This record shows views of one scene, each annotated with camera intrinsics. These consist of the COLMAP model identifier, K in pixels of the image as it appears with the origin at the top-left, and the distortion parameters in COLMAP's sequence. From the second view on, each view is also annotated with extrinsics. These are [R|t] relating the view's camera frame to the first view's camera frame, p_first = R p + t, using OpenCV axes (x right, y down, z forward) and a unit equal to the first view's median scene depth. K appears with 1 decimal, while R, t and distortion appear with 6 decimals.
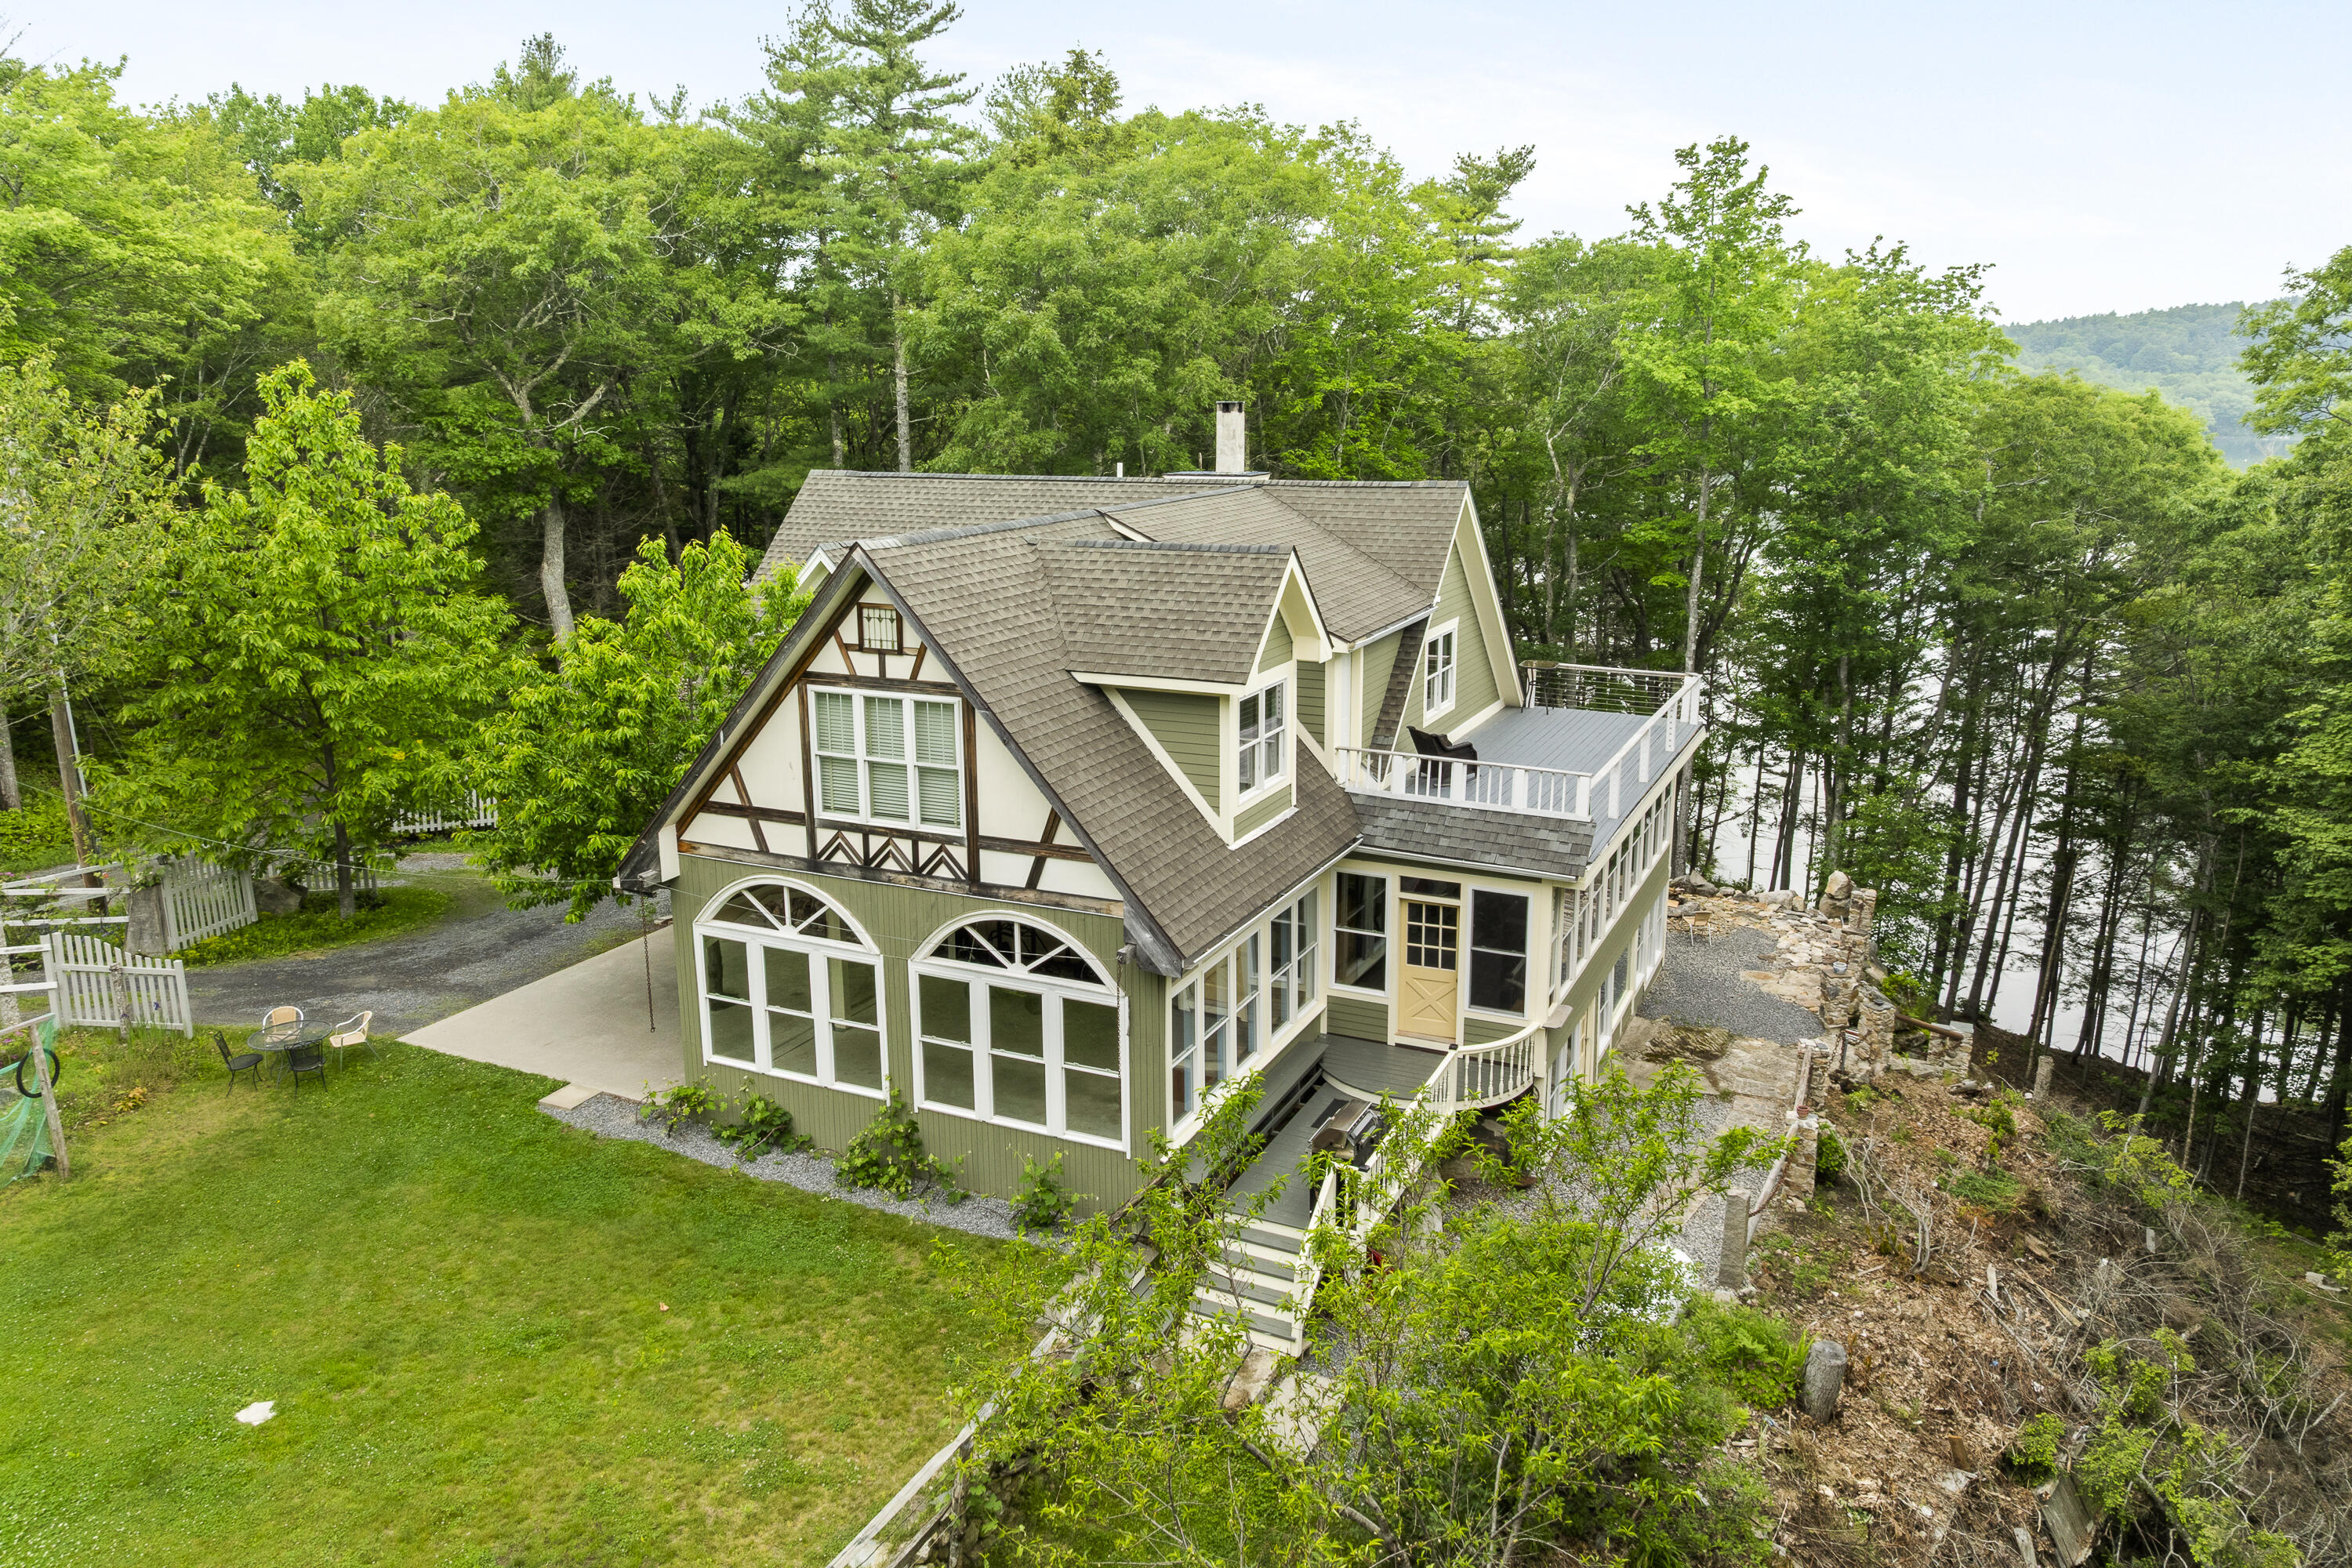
lens RADIAL K [[1618.8, 0, 1167.7], [0, 1618.8, 734.2], [0, 0, 1]] dist [-0.012066, 0.001765]
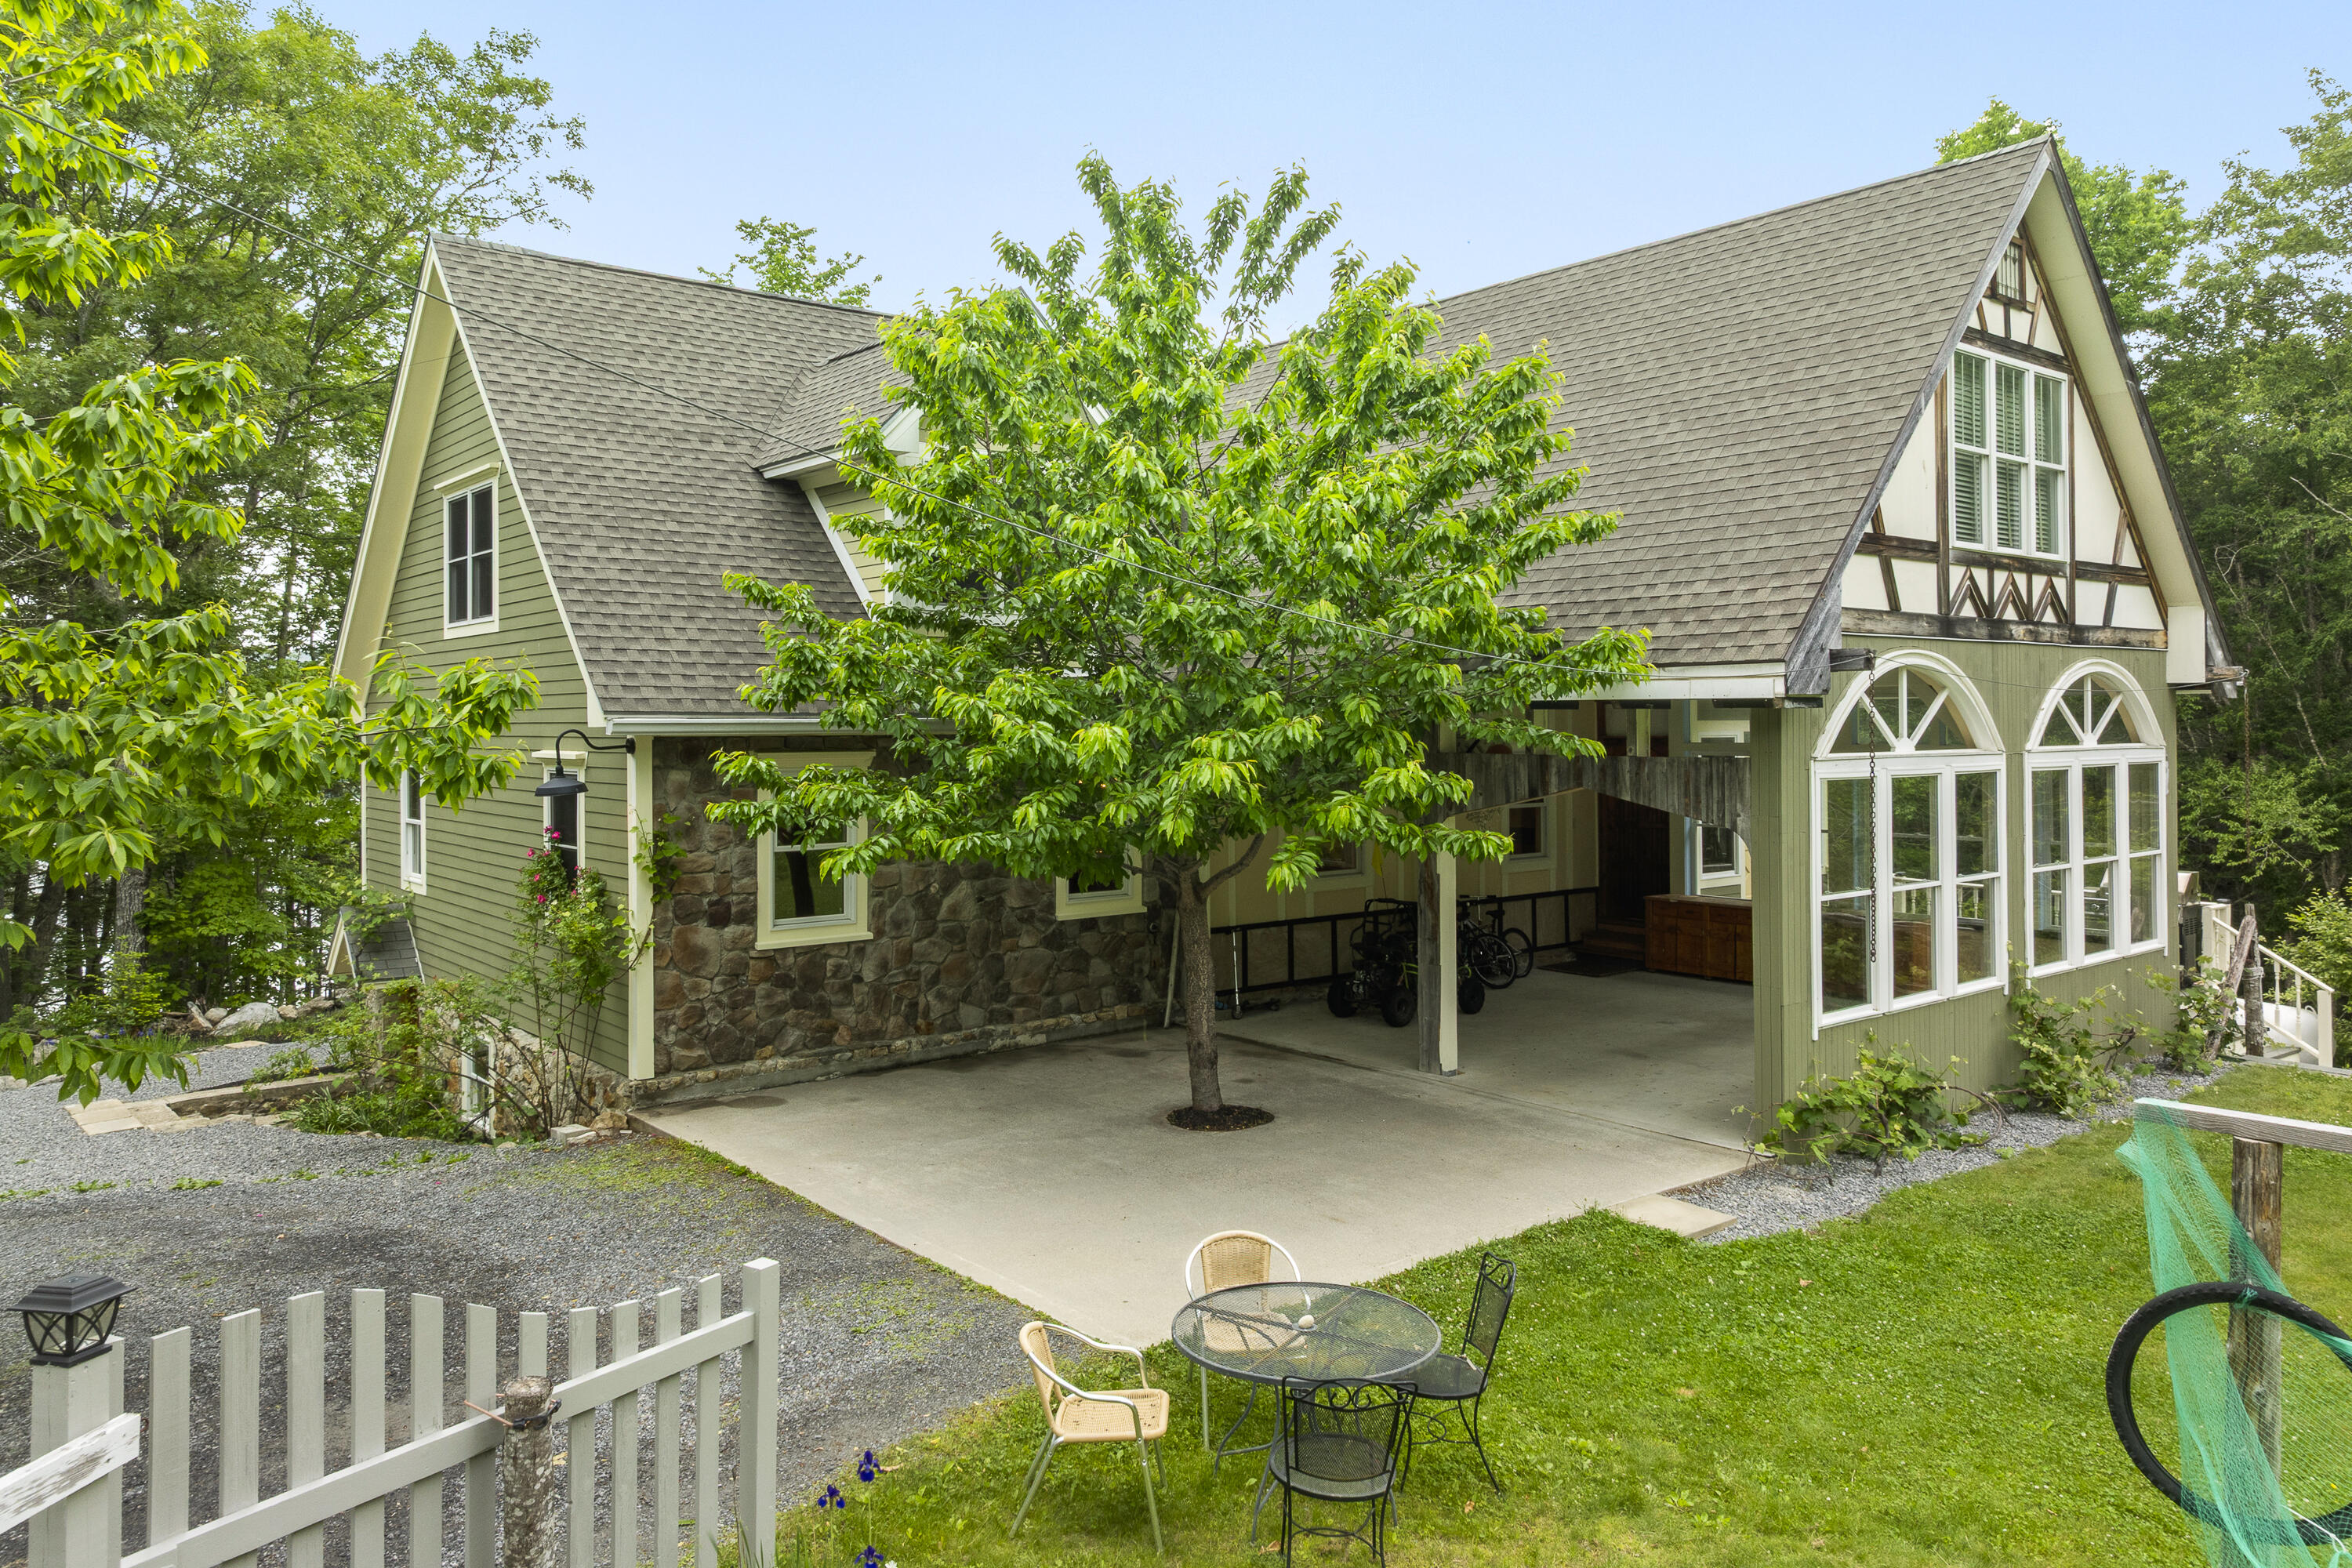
lens RADIAL K [[1618.8, 0, 1167.7], [0, 1618.8, 734.2], [0, 0, 1]] dist [-0.012066, 0.001765]
pose [[0.432657, -0.001752, 0.901557, -0.908547], [0.187715, 0.978257, -0.088183, 0.119222], [-0.881800, 0.207389, 0.423578, 0.991168]]
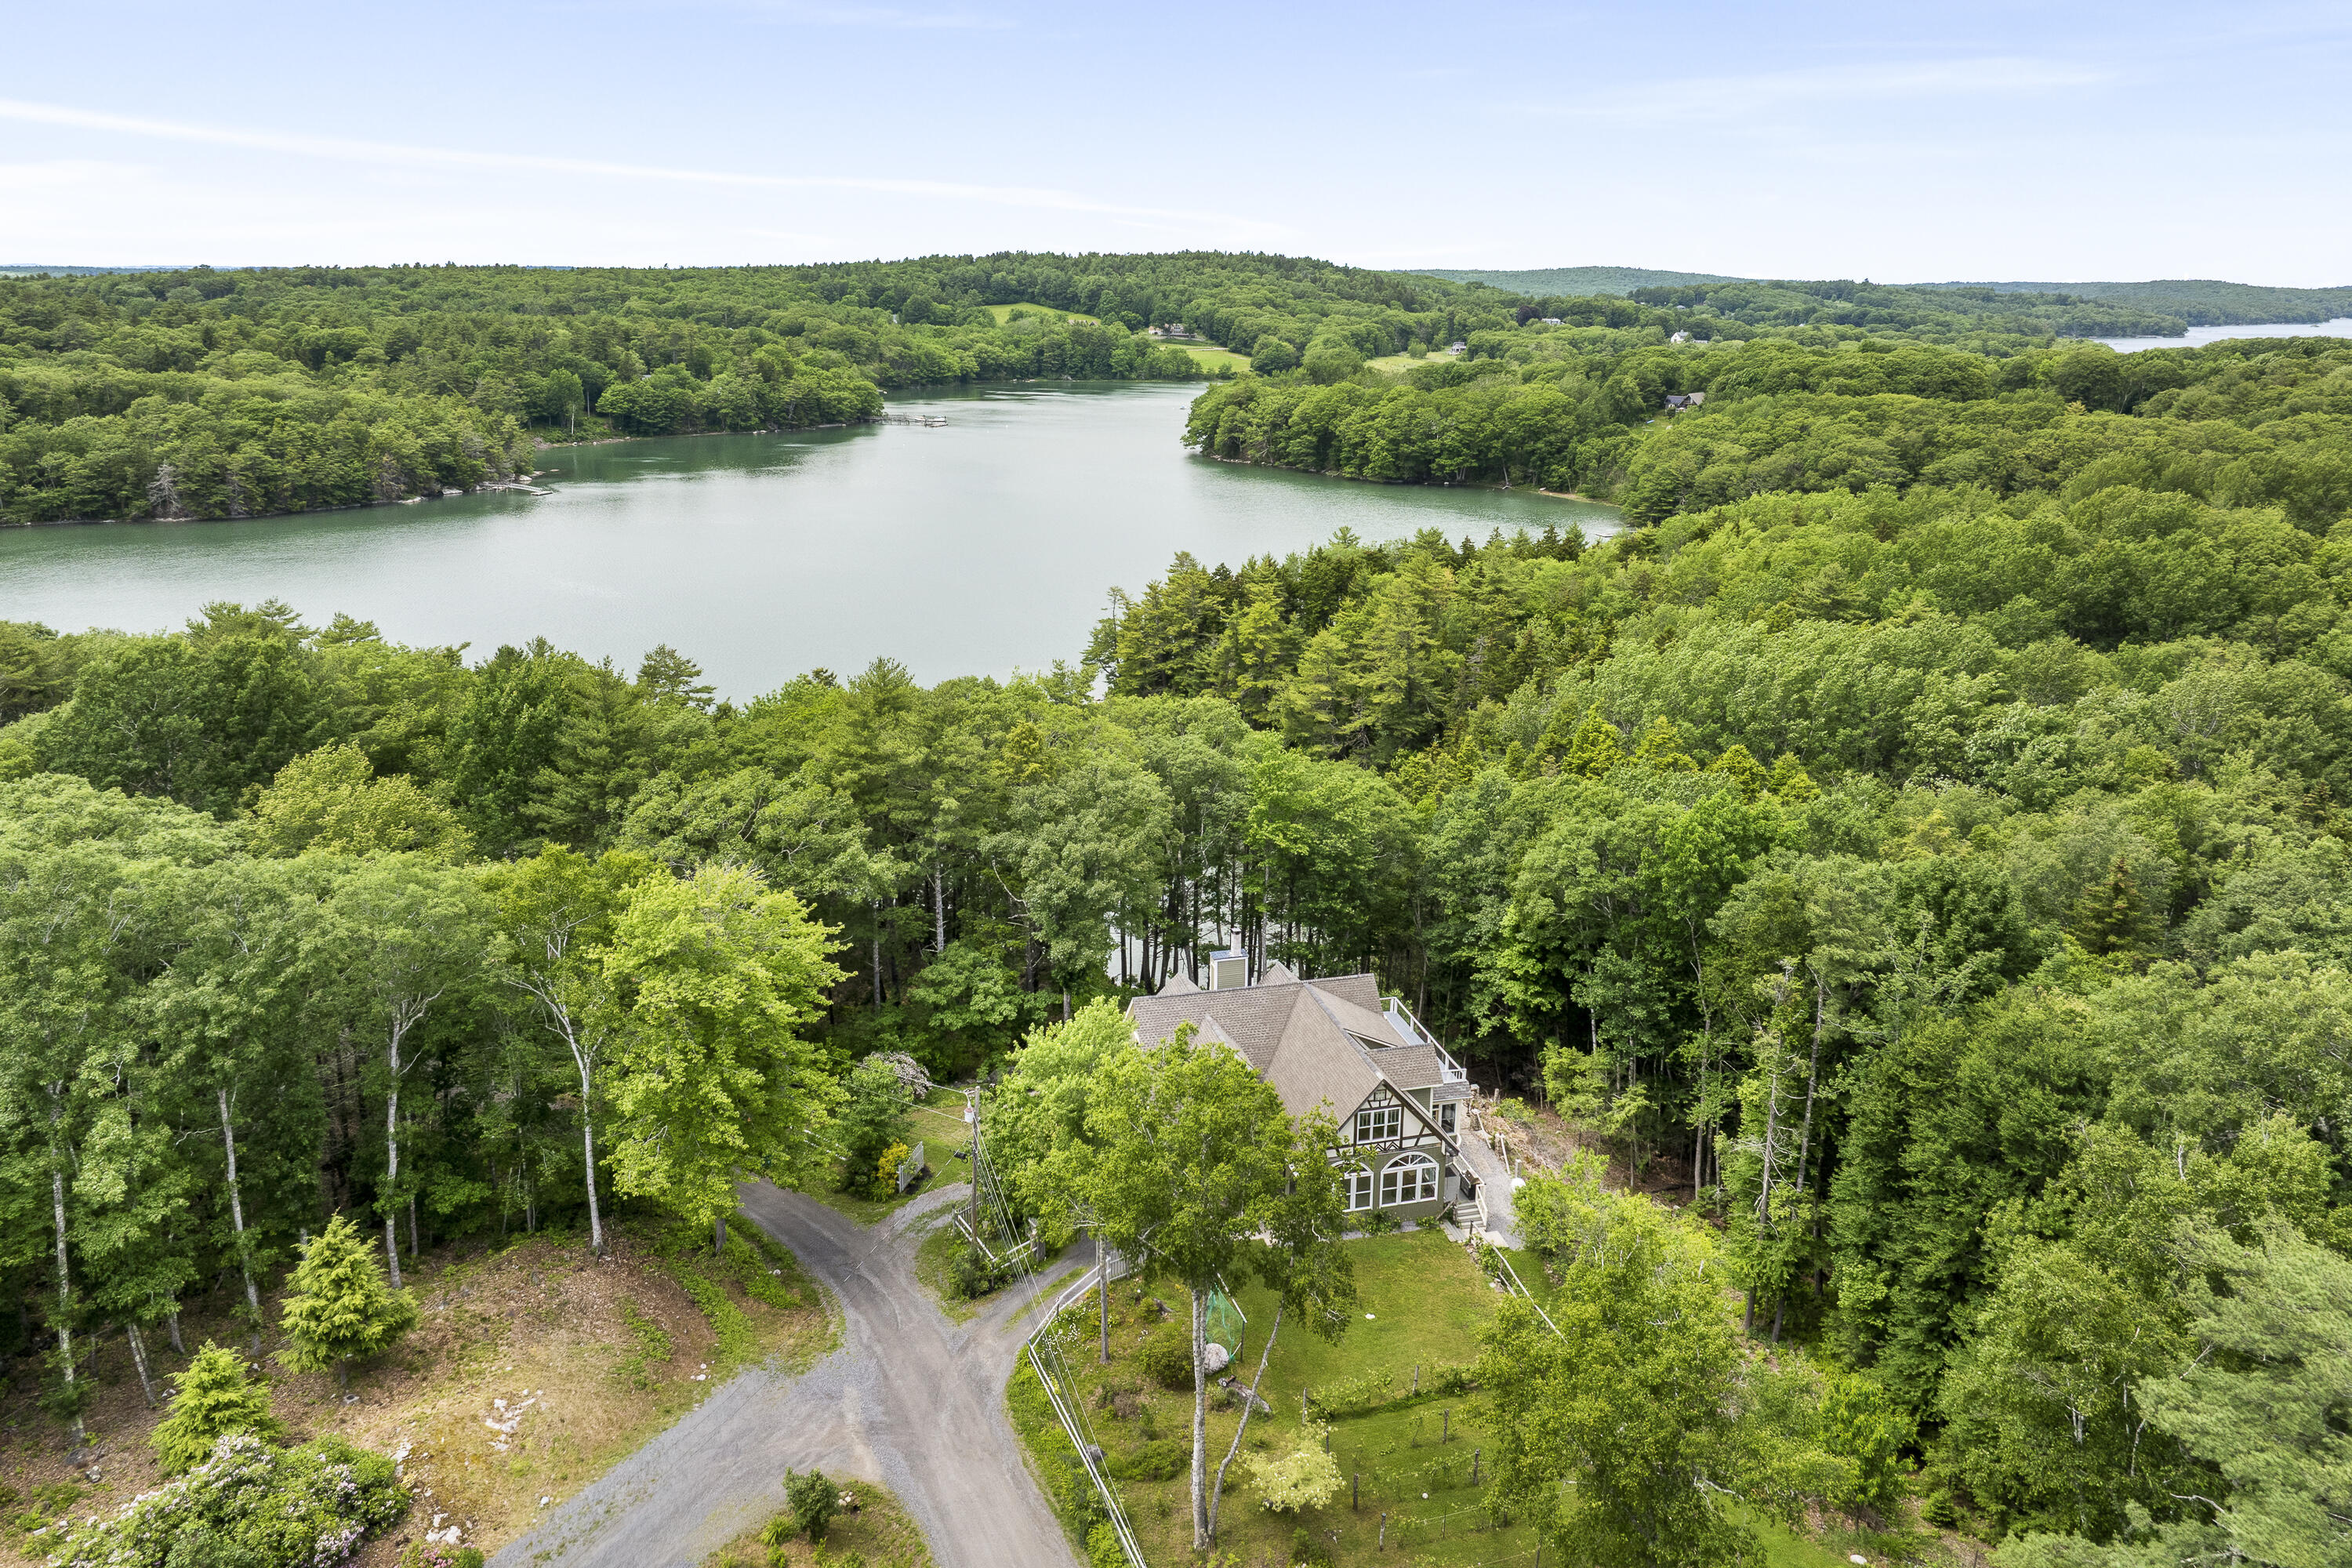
lens RADIAL K [[1618.8, 0, 1167.7], [0, 1618.8, 734.2], [0, 0, 1]] dist [-0.012066, 0.001765]
pose [[0.764235, -0.156016, 0.625783, -2.746496], [0.124278, 0.987739, 0.094483, -1.297743], [-0.632851, 0.005564, 0.774254, -1.659311]]
